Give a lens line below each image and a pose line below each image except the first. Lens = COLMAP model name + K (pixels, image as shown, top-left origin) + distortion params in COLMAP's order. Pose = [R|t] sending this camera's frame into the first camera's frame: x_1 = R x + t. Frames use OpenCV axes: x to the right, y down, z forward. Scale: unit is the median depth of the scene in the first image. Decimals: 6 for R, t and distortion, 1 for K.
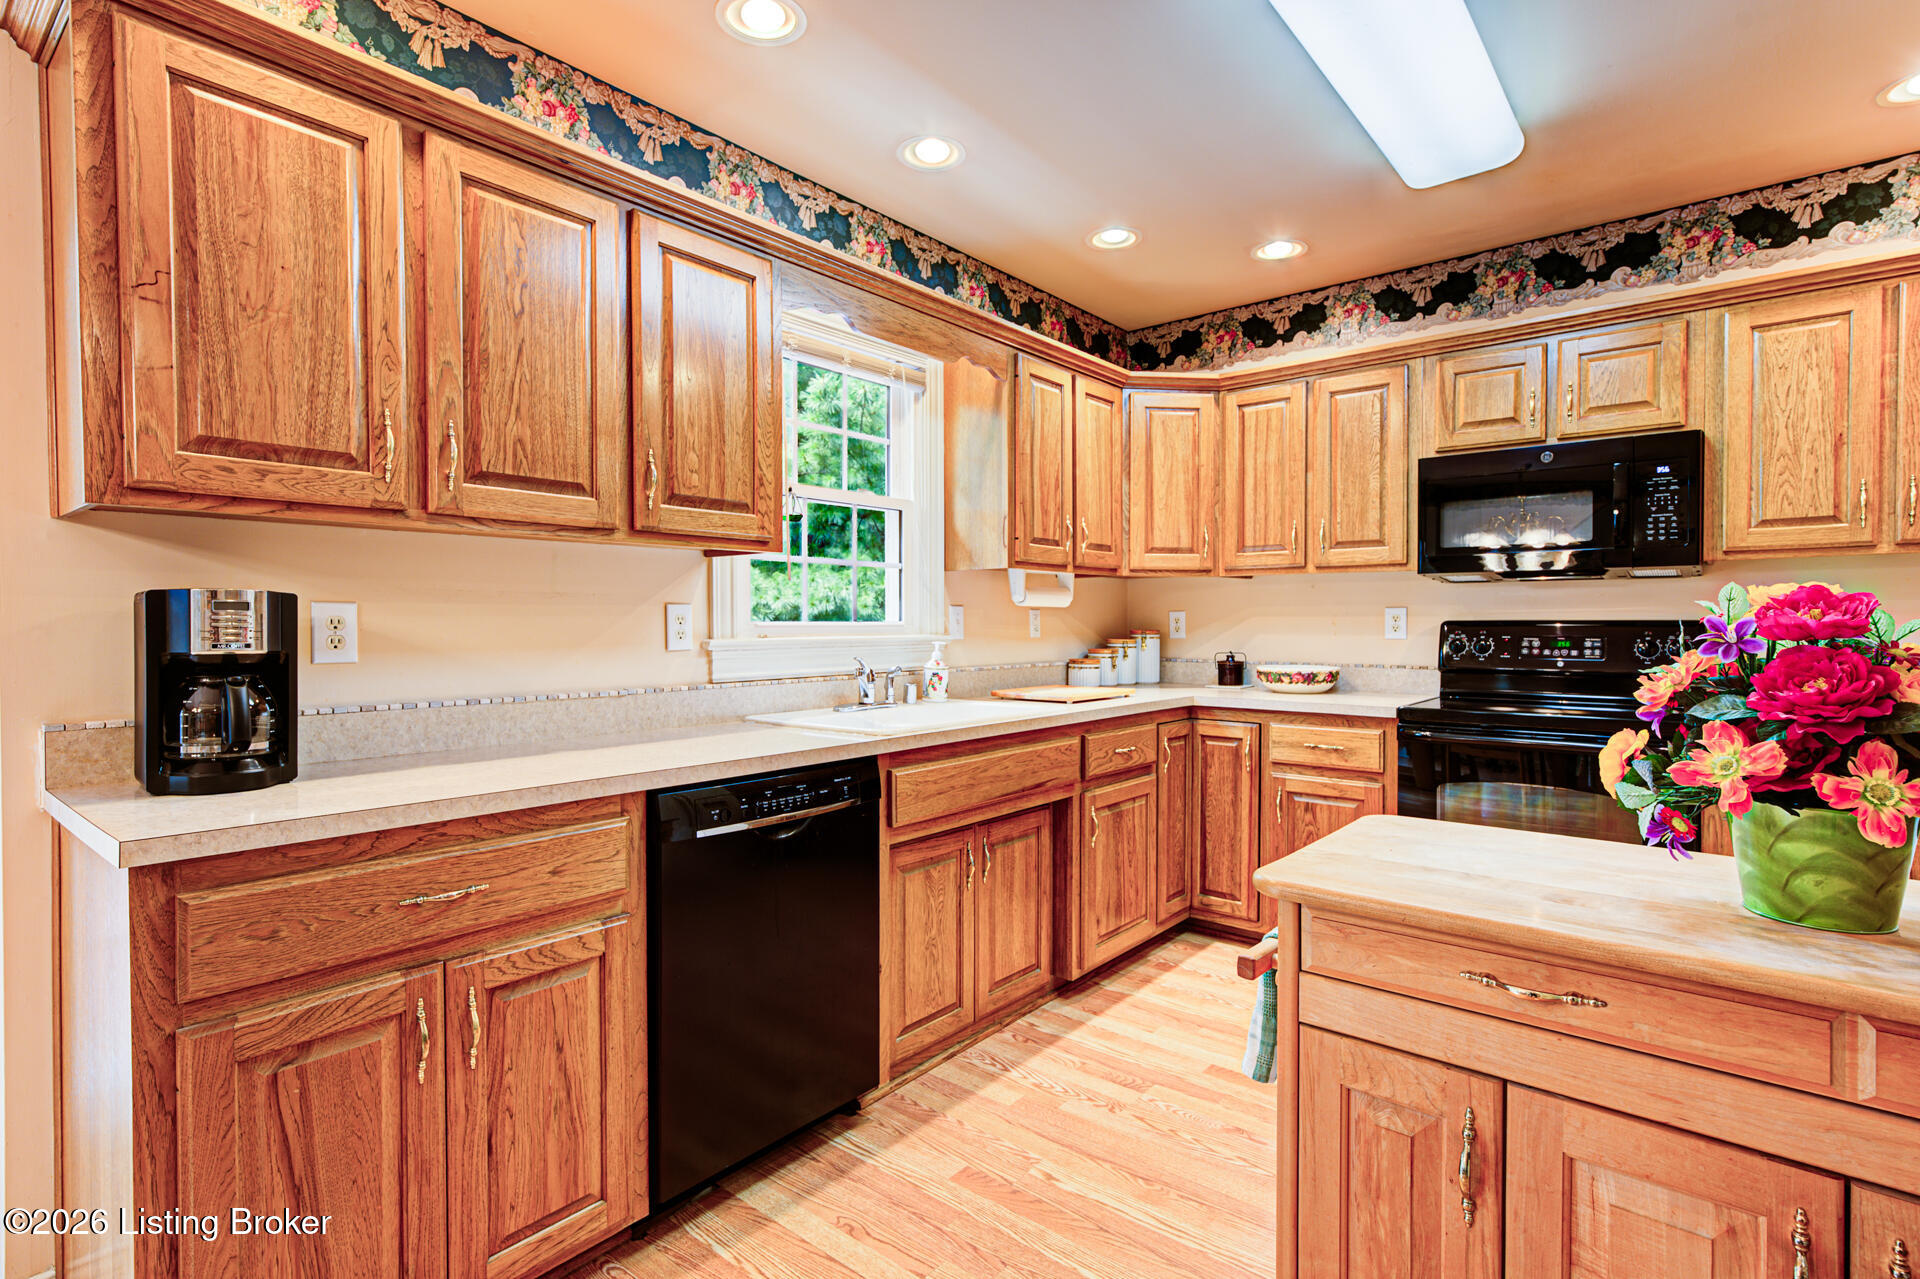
lens RADIAL K [[923.6, 0, 963.7], [0, 923.6, 636.0], [0, 0, 1]] dist [0.004739, 0.000932]
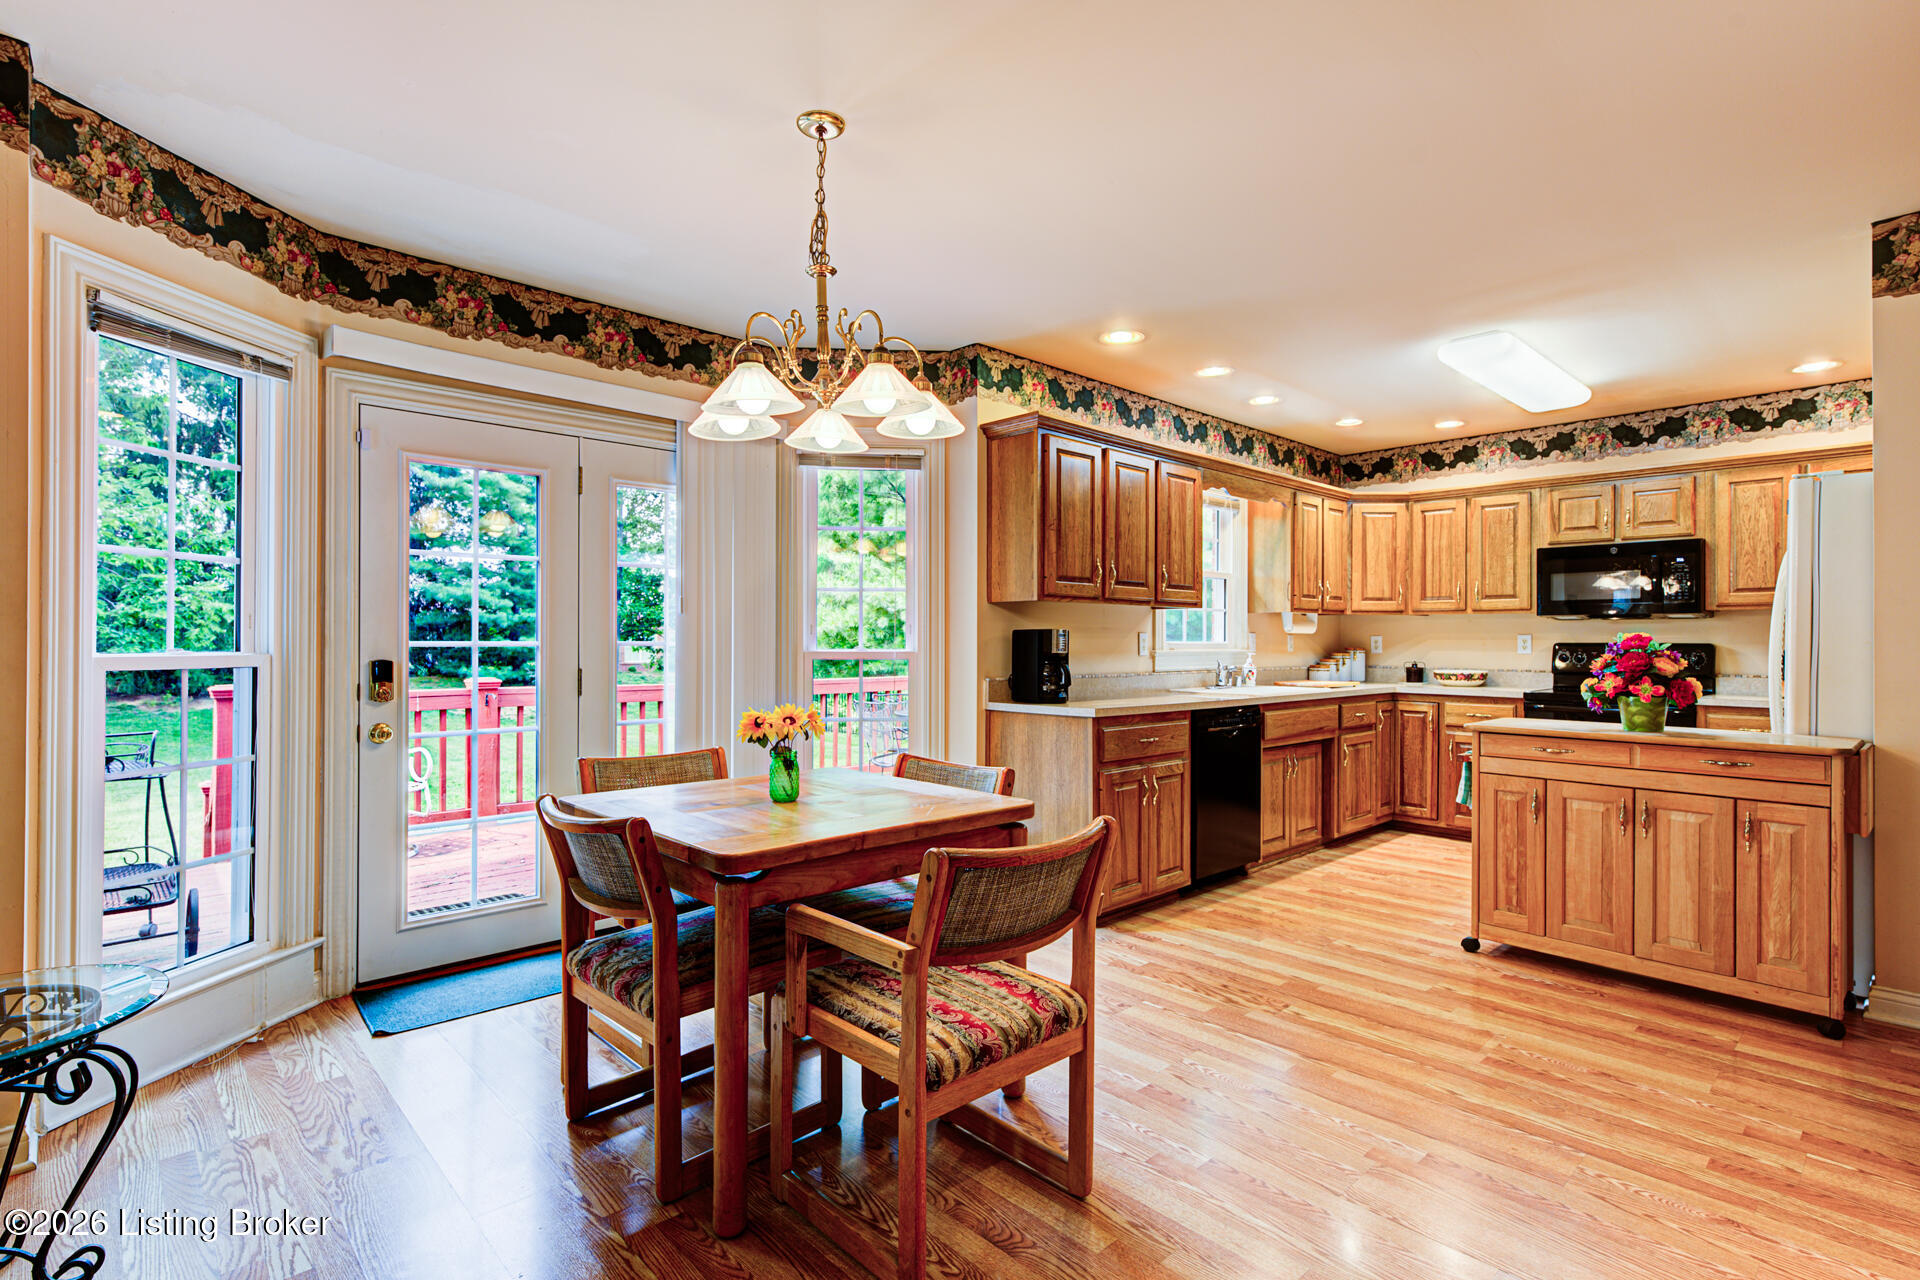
lens RADIAL K [[923.6, 0, 959.9], [0, 923.6, 637.2], [0, 0, 1]] dist [0.004739, 0.000932]
pose [[0.992125, 0.004655, -0.125165, -0.356912], [-0.006964, 0.999813, -0.018014, 0.011563], [0.125057, 0.018744, 0.991972, -0.838478]]
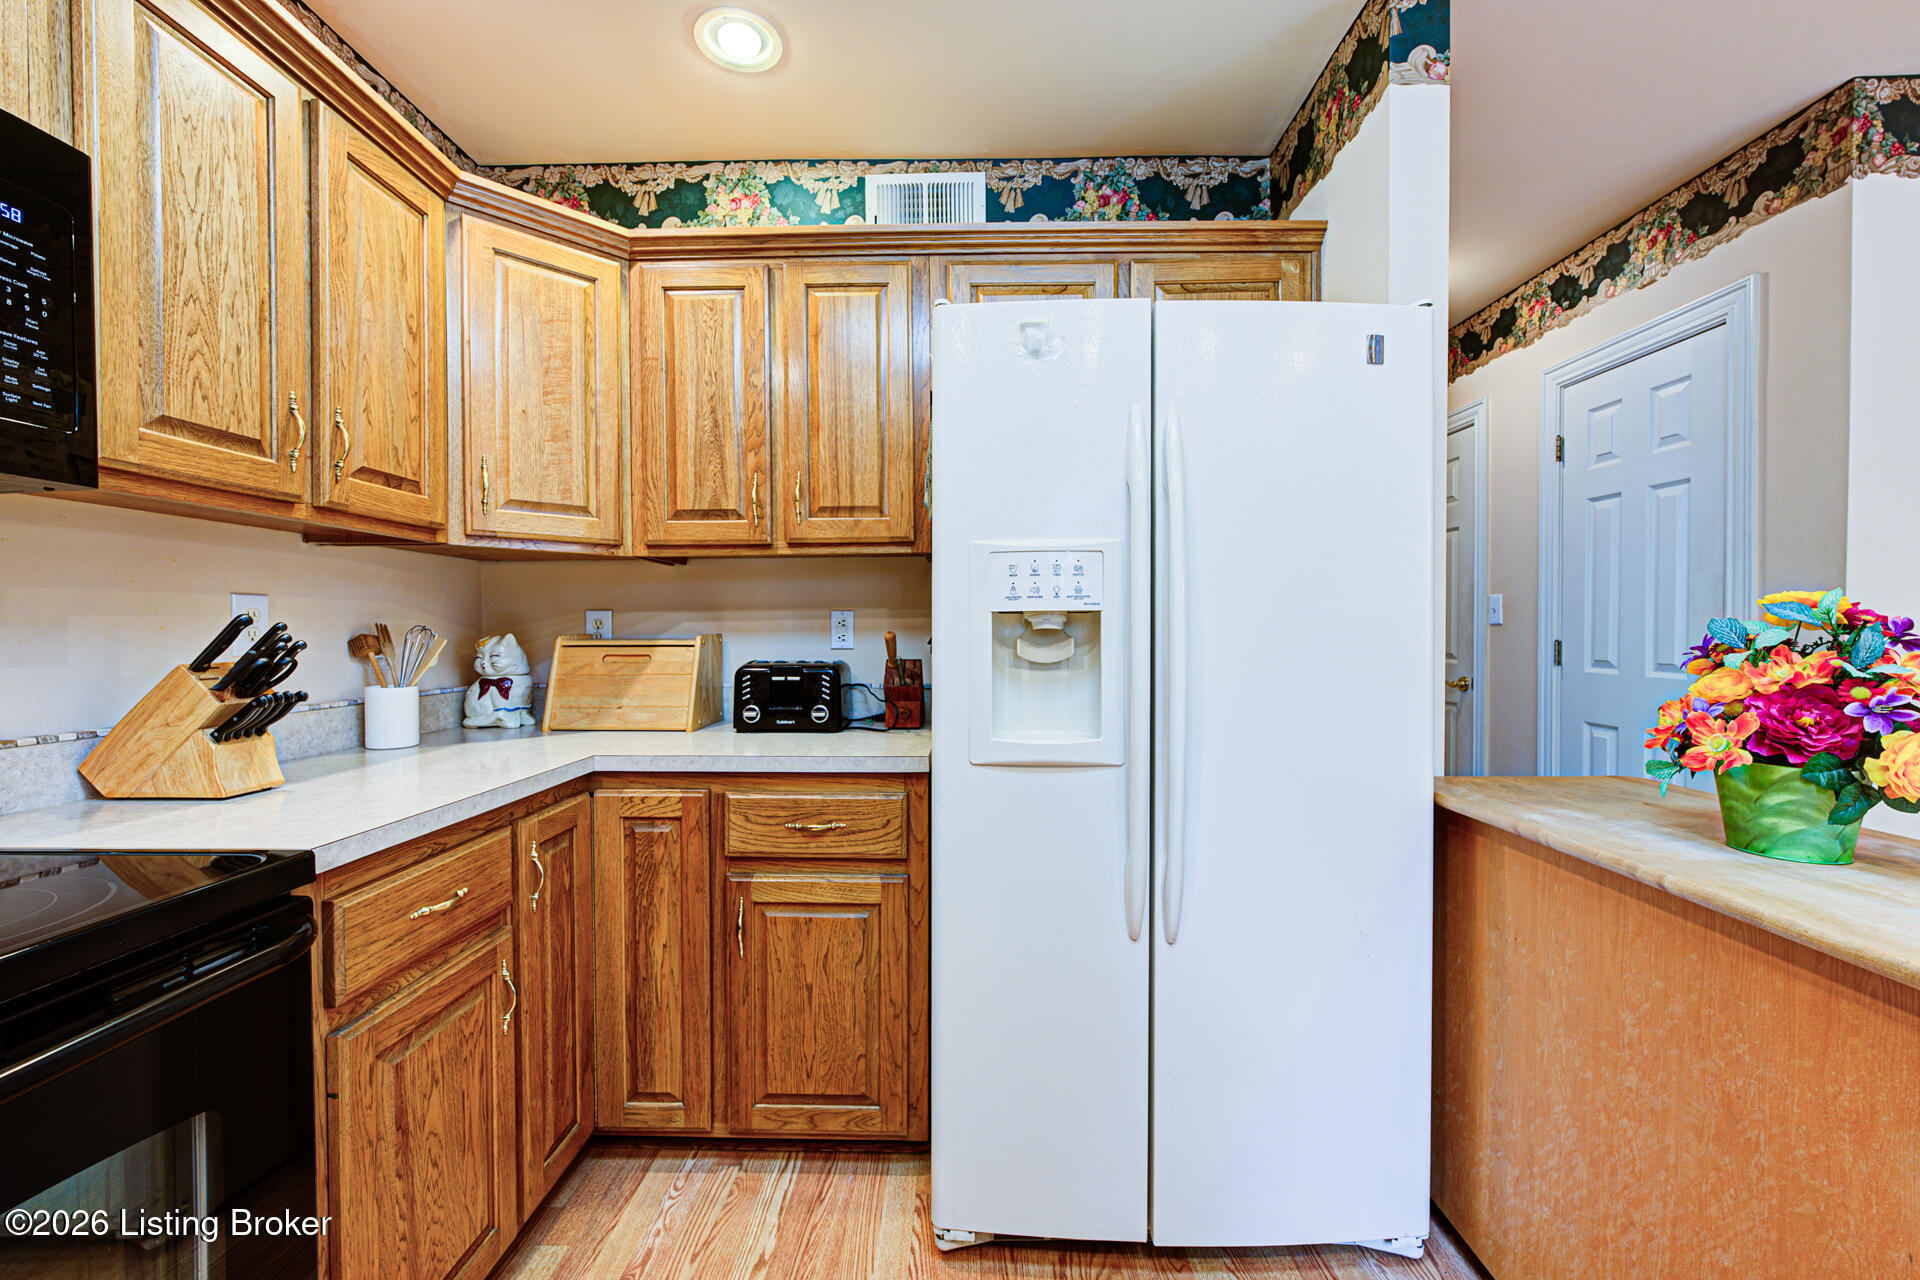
lens RADIAL K [[772.1, 0, 965.8], [0, 772.1, 640.6], [0, 0, 1]] dist [-0.006301, -0.000111]
pose [[-0.622406, -0.009394, 0.782639, 0.243693], [0.013724, 0.999643, 0.022914, -0.009812], [-0.782575, 0.025003, -0.622055, 0.780537]]
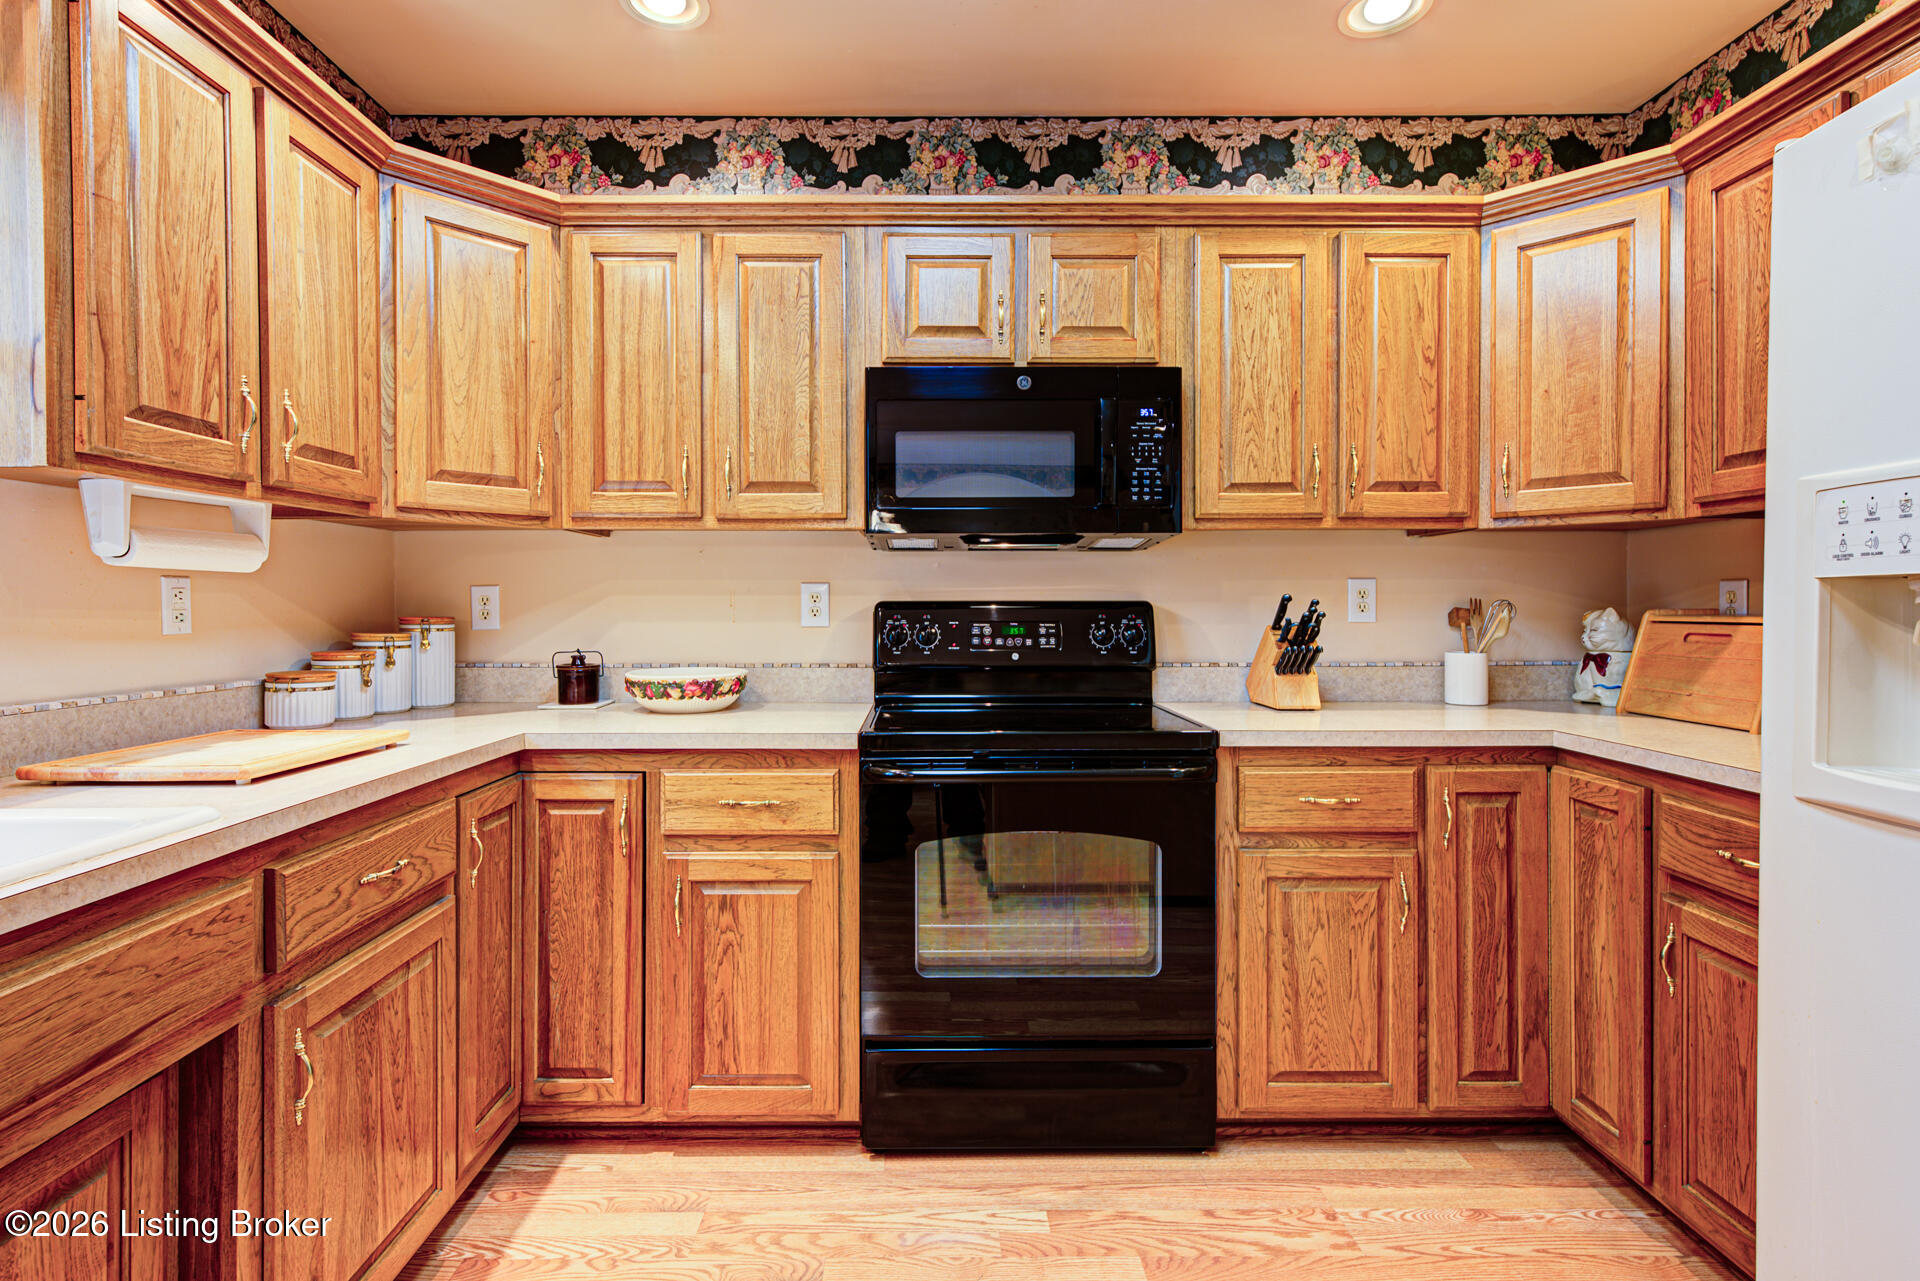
lens RADIAL K [[923.6, 0, 920.1], [0, 923.6, 610.8], [0, 0, 1]] dist [0.004739, 0.000932]
pose [[0.773248, -0.004091, 0.634091, 0.083843], [0.009923, 0.999935, -0.005649, -0.004847], [-0.634027, 0.010661, 0.773238, 0.443370]]
